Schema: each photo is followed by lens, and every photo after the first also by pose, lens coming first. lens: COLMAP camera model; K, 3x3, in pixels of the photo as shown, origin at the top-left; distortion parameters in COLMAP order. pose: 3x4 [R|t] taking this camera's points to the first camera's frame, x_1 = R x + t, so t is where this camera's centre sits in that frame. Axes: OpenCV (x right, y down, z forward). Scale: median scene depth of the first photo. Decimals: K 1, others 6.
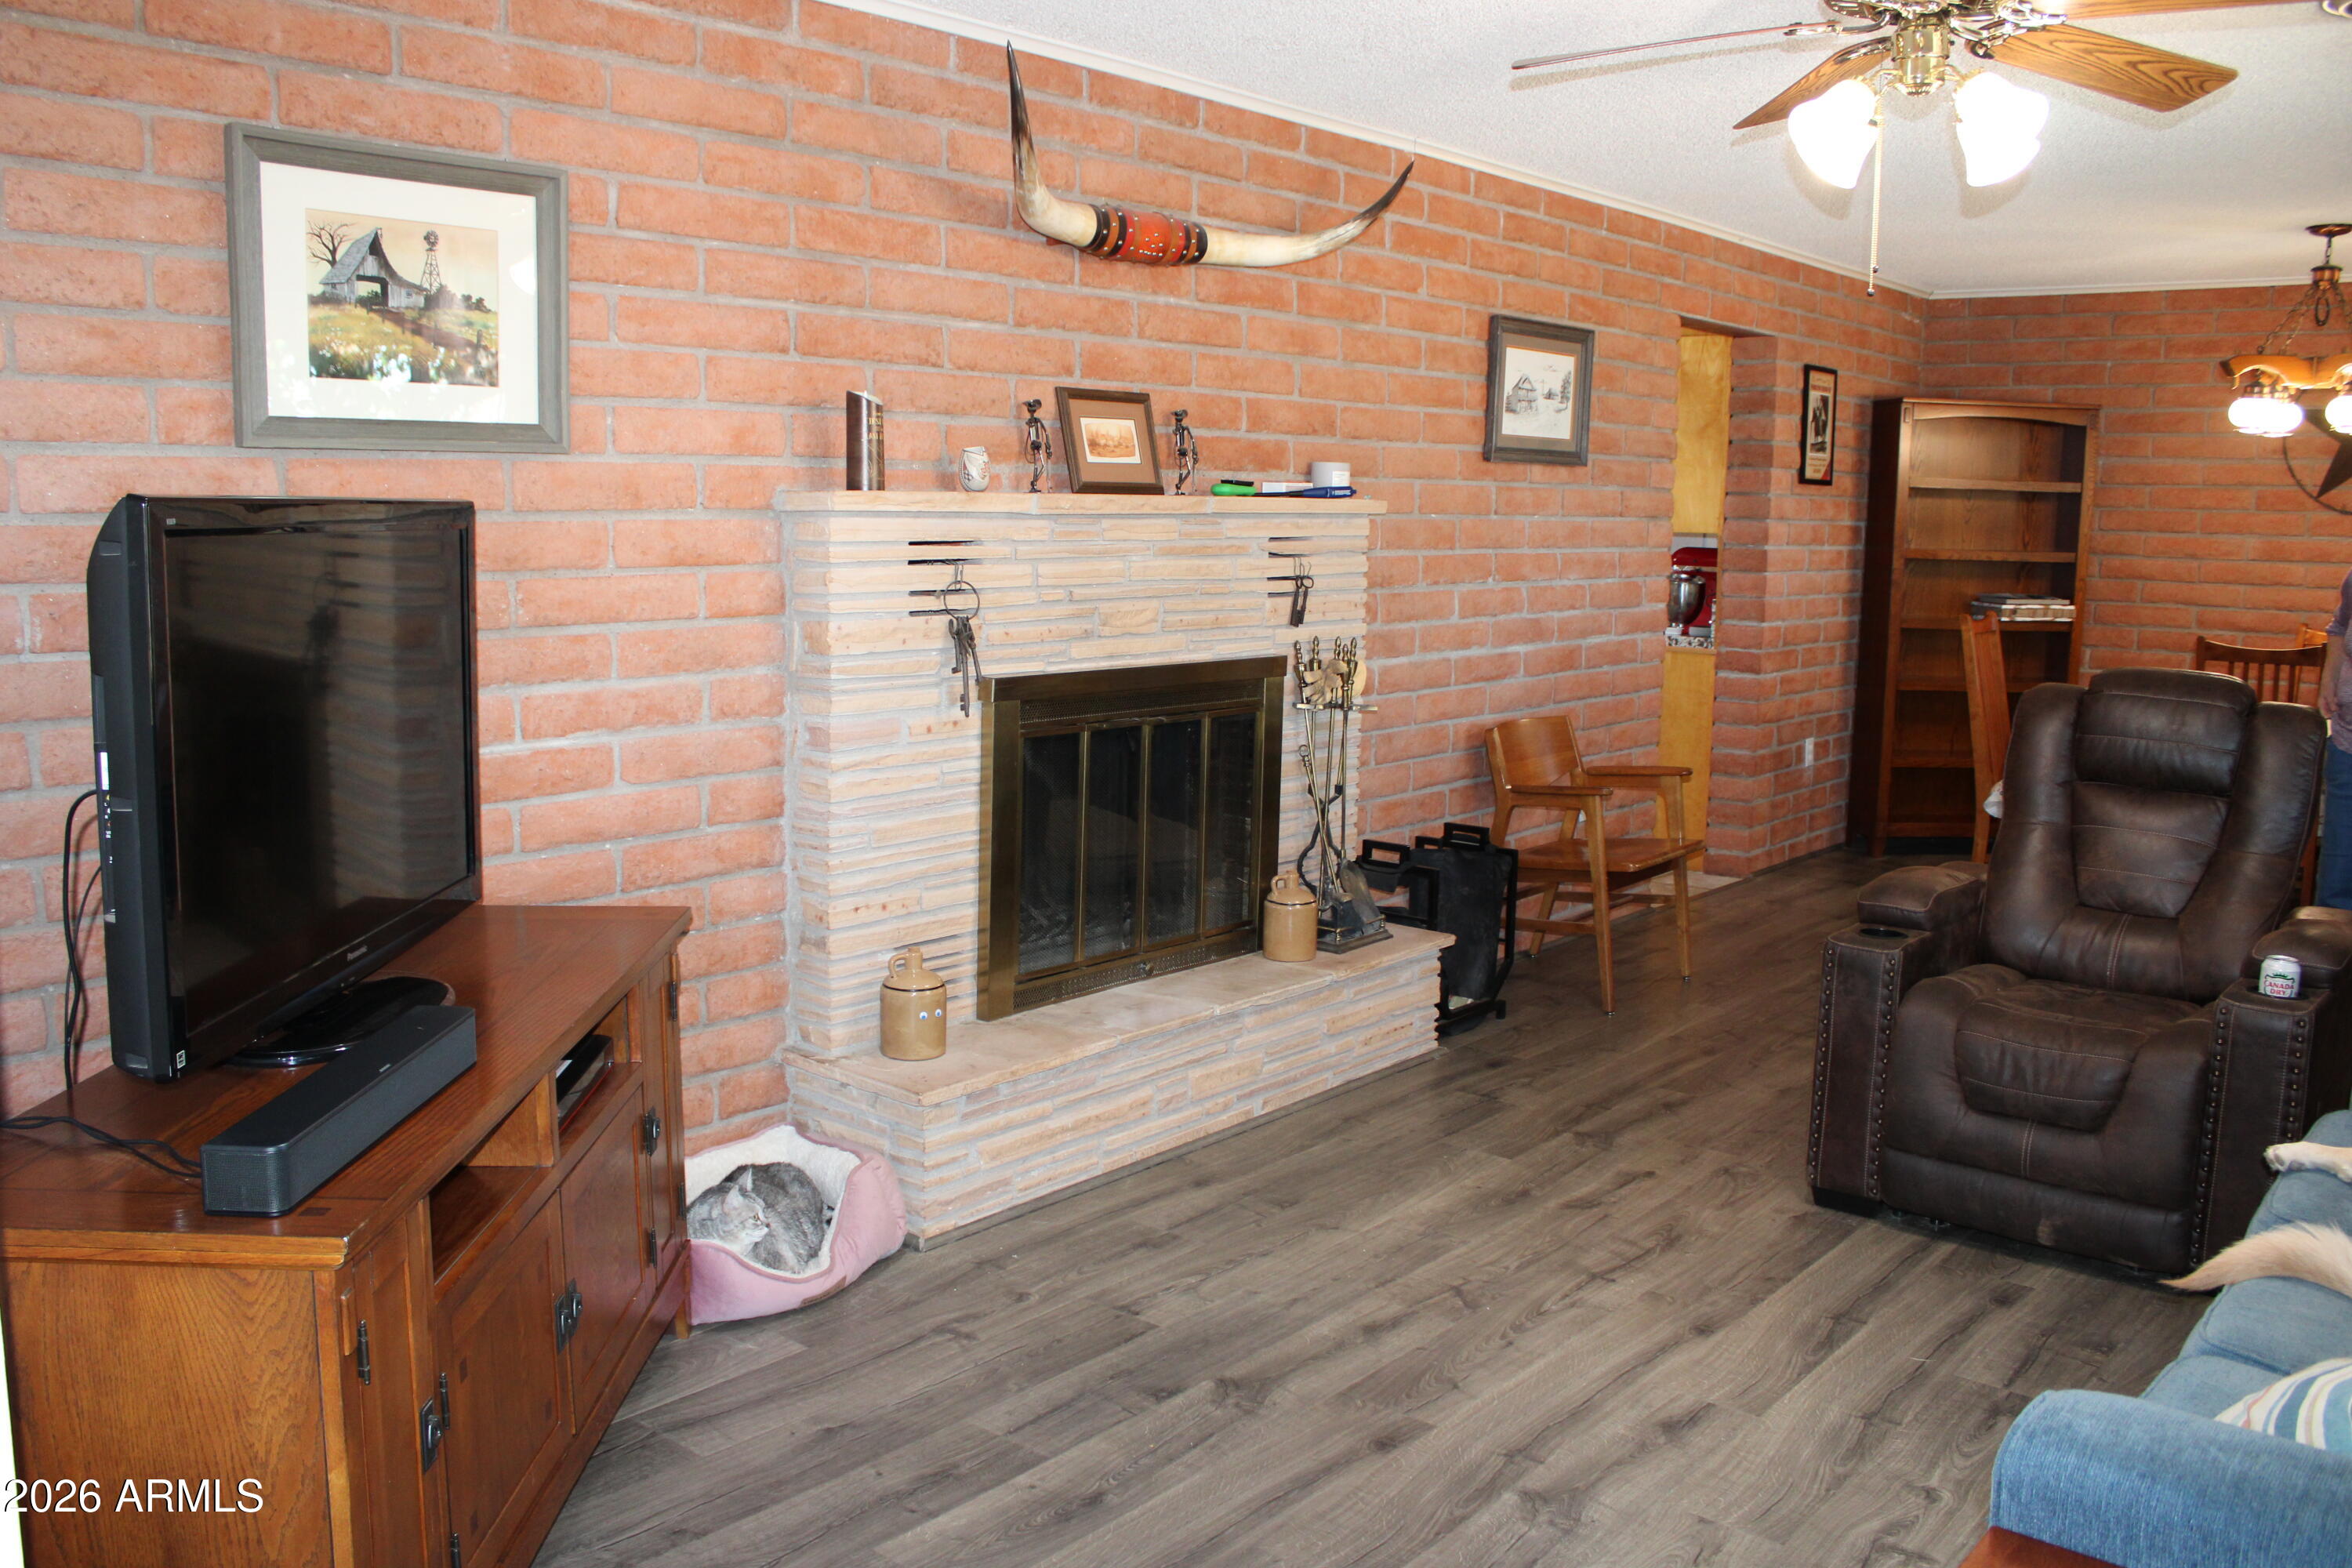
lens RADIAL K [[1978.4, 0, 1161.6], [0, 1978.4, 805.2], [0, 0, 1]] dist [-0.166529, 0.153882]
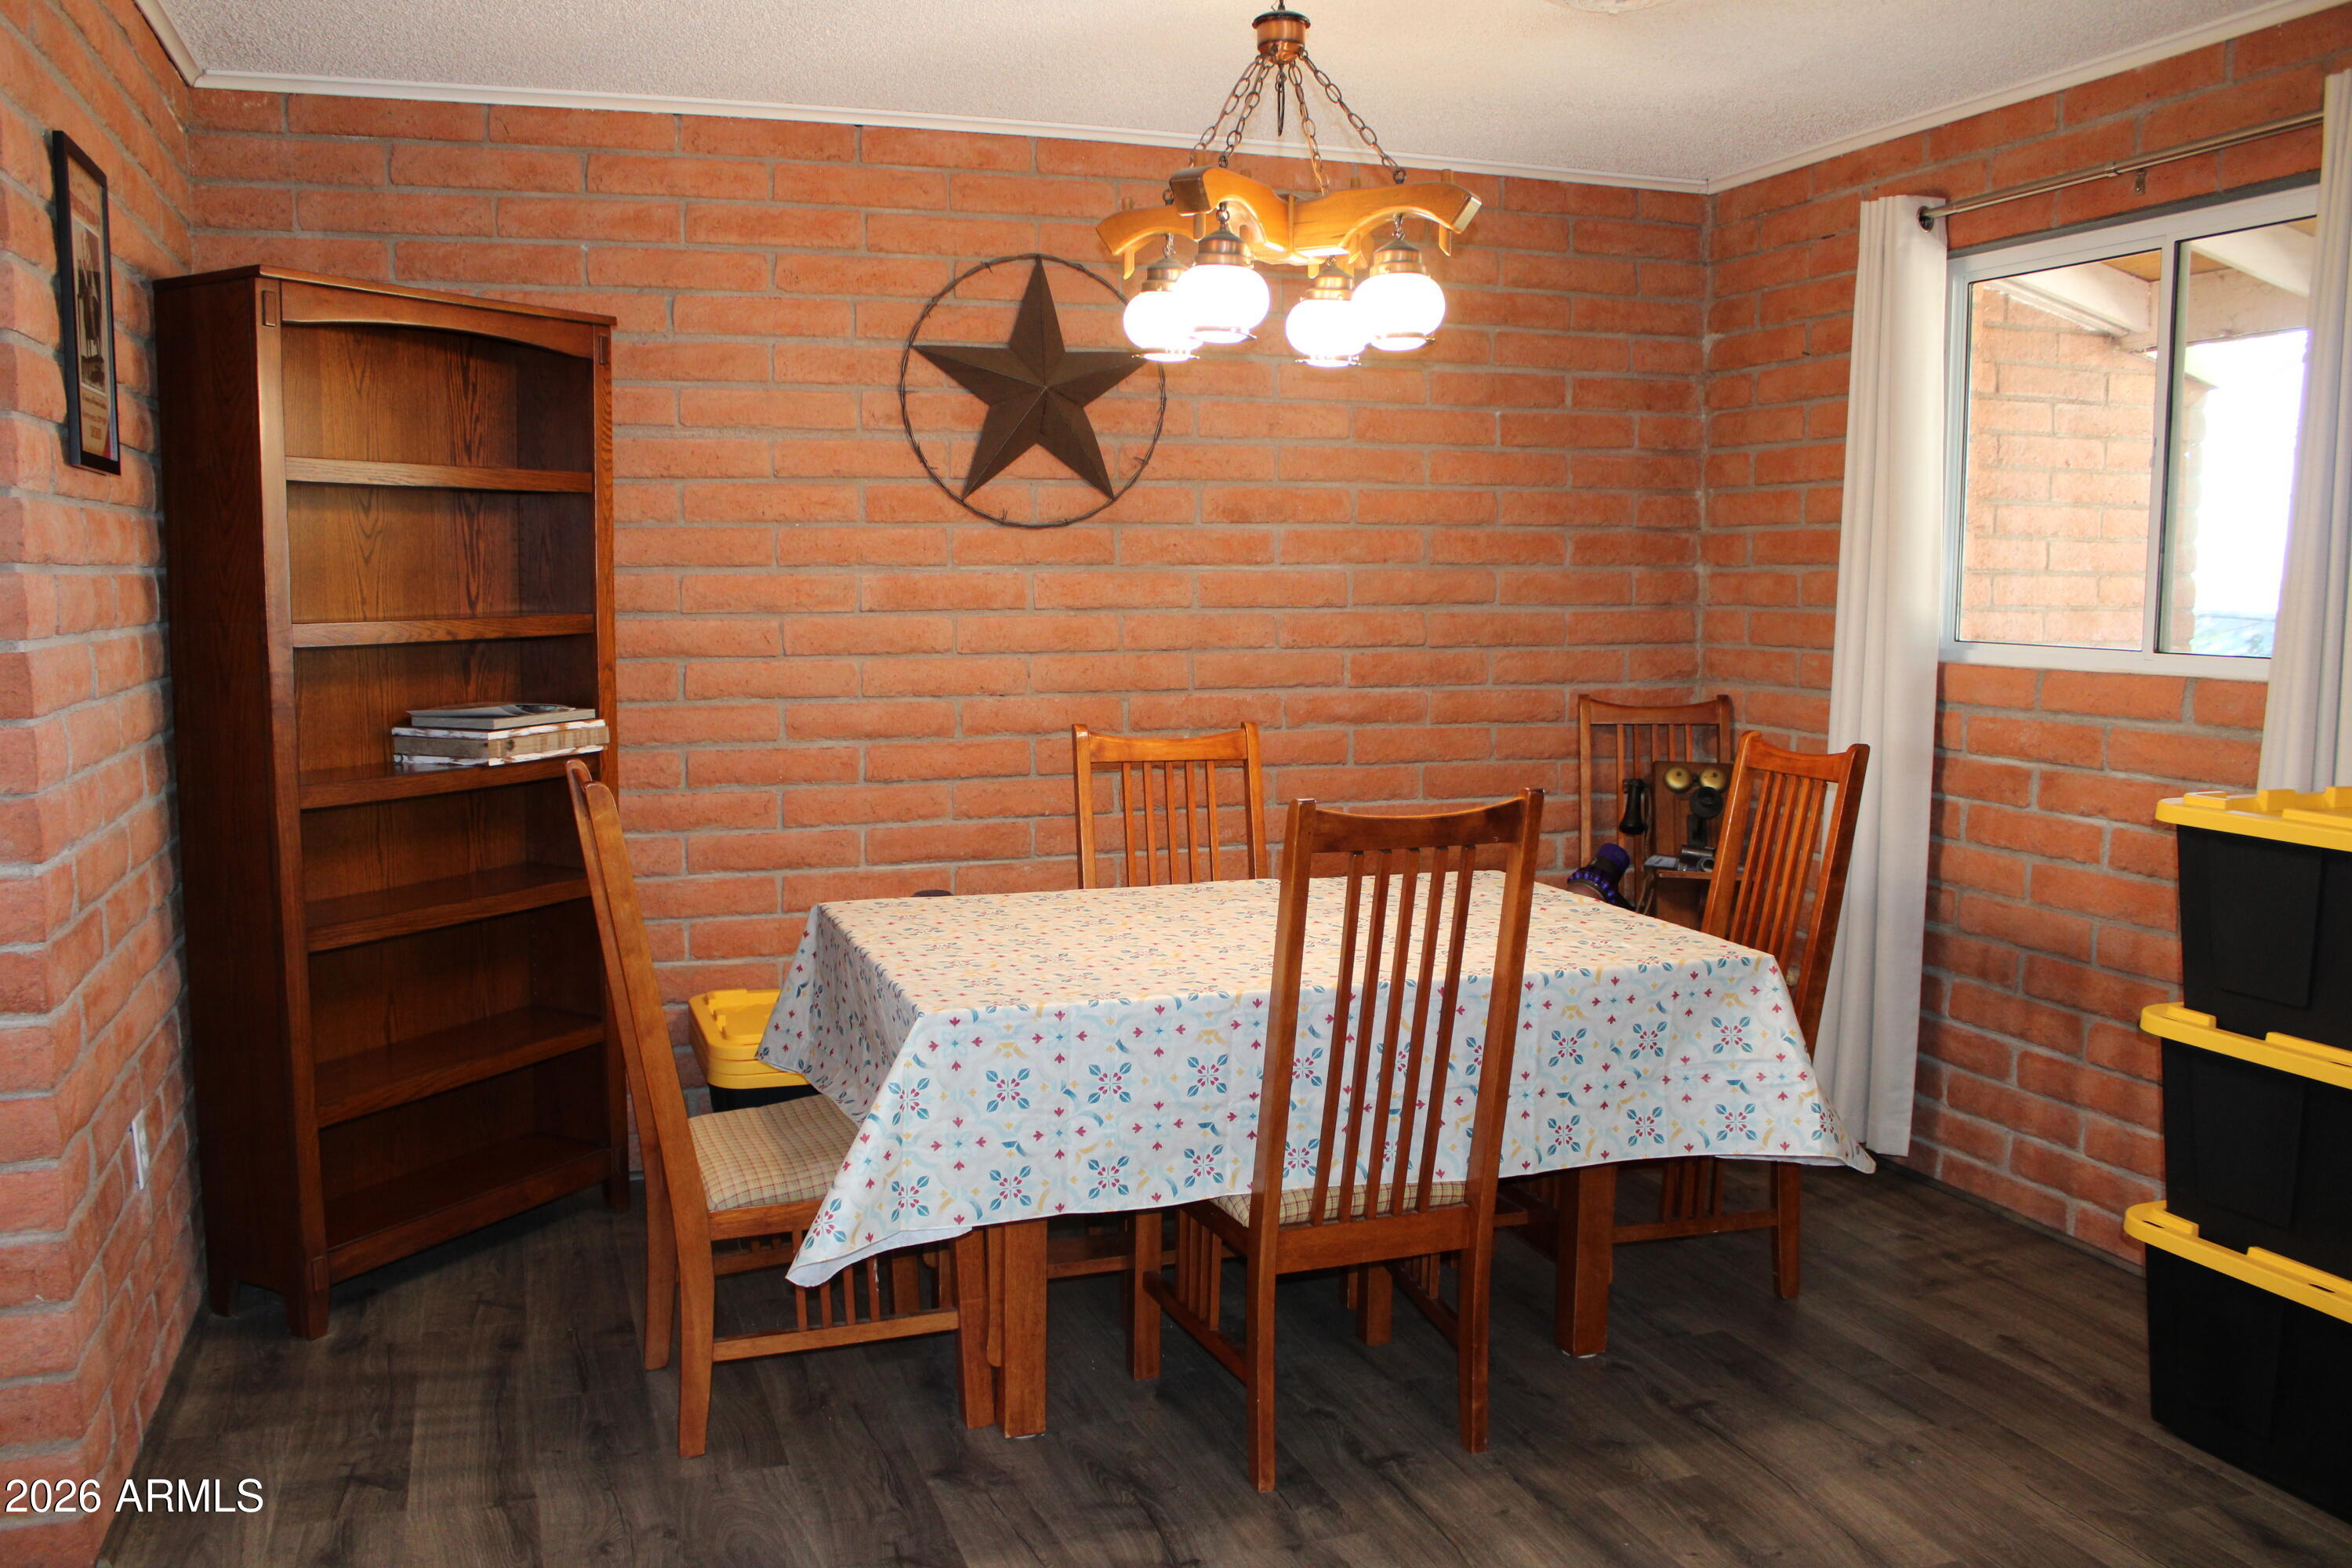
lens RADIAL K [[1978.4, 0, 1161.6], [0, 1978.4, 805.2], [0, 0, 1]] dist [-0.166529, 0.153882]
pose [[0.521132, -0.115394, 0.845639, 0.193490], [0.137802, 0.989194, 0.050061, -0.140648], [-0.842278, 0.090442, 0.531402, 0.981906]]
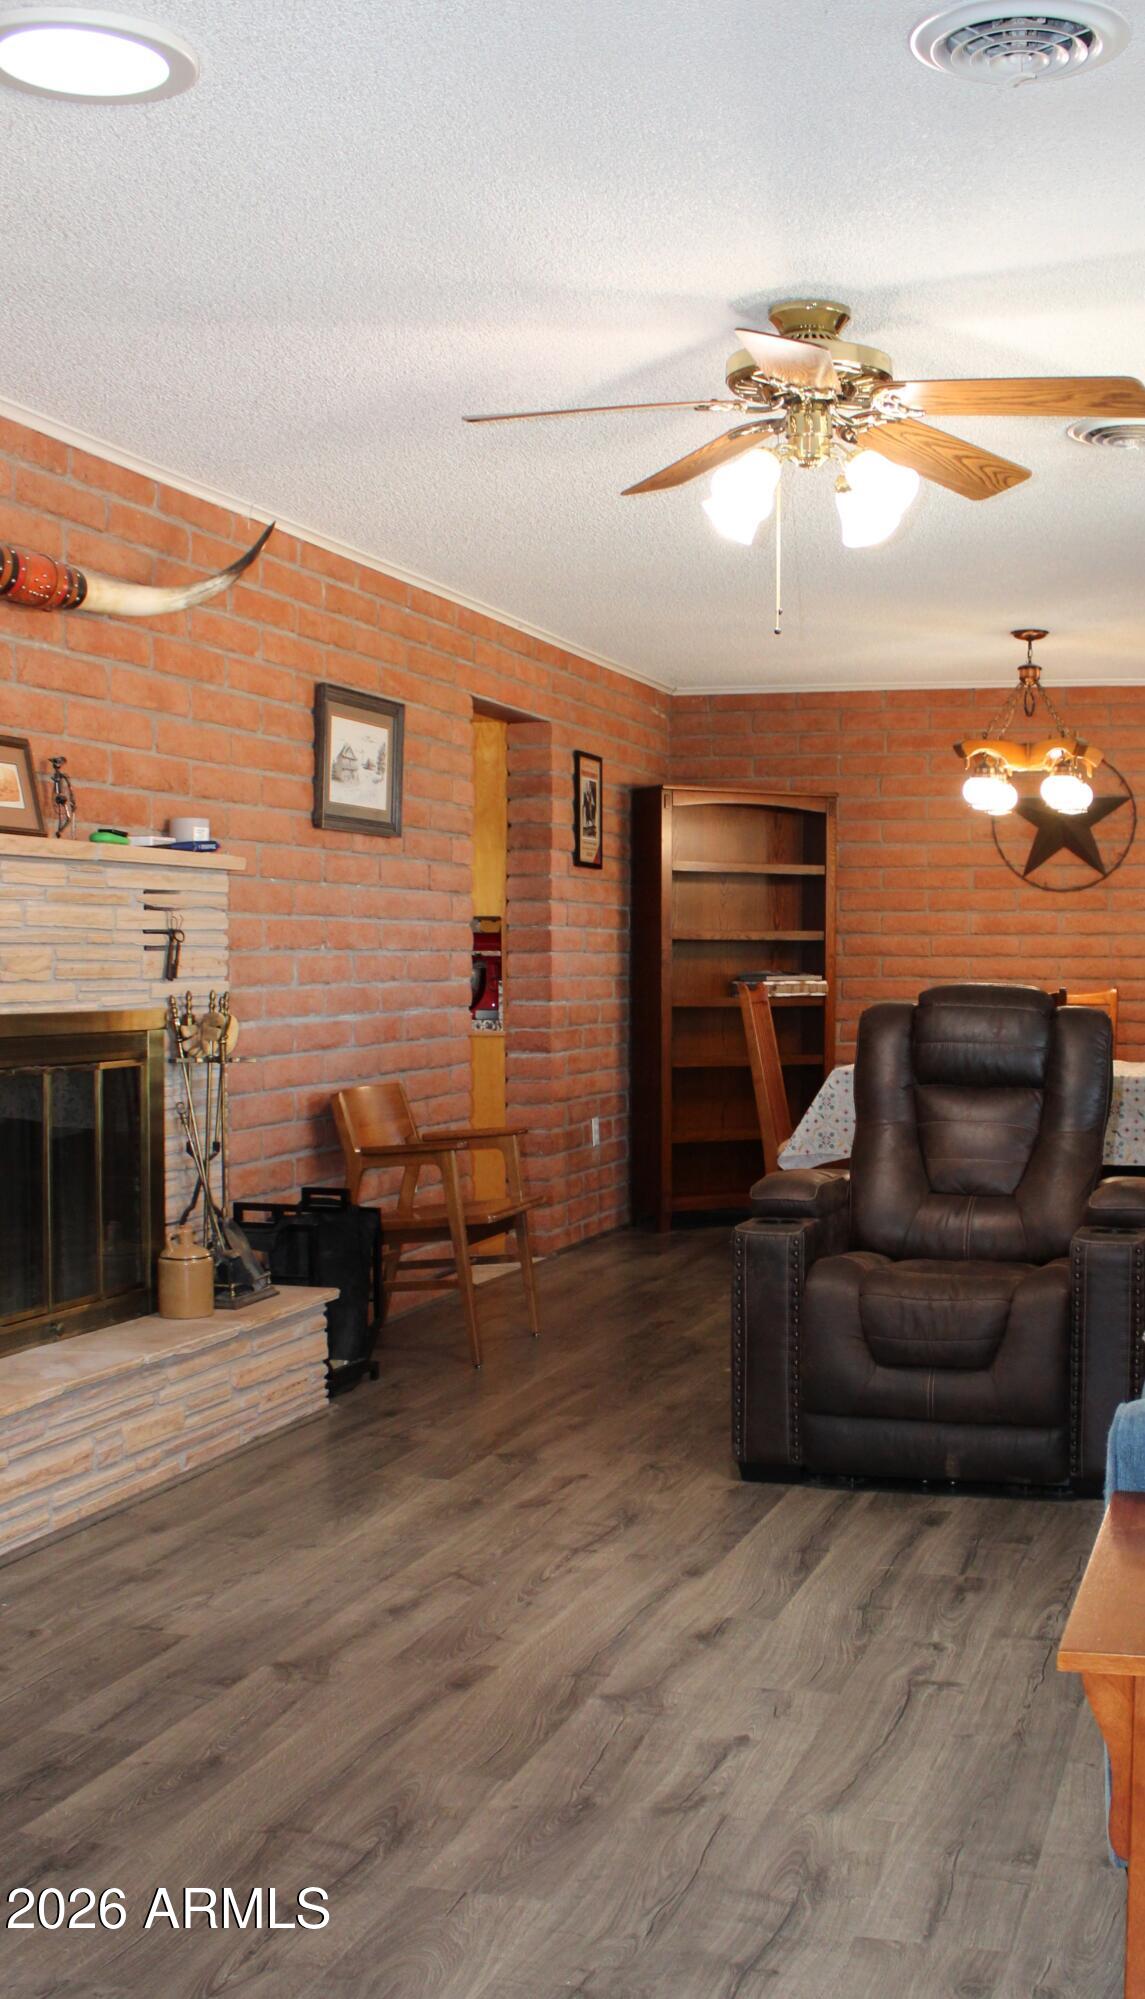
lens RADIAL K [[2174.2, 0, 803.3], [0, 2174.2, 1103.9], [0, 0, 1]] dist [-0.184167, 0.133451]
pose [[0.887518, -0.042679, 0.458793, -0.142321], [0.081208, 0.994603, -0.064571, 0.064247], [-0.453561, 0.094565, 0.886194, -0.081816]]
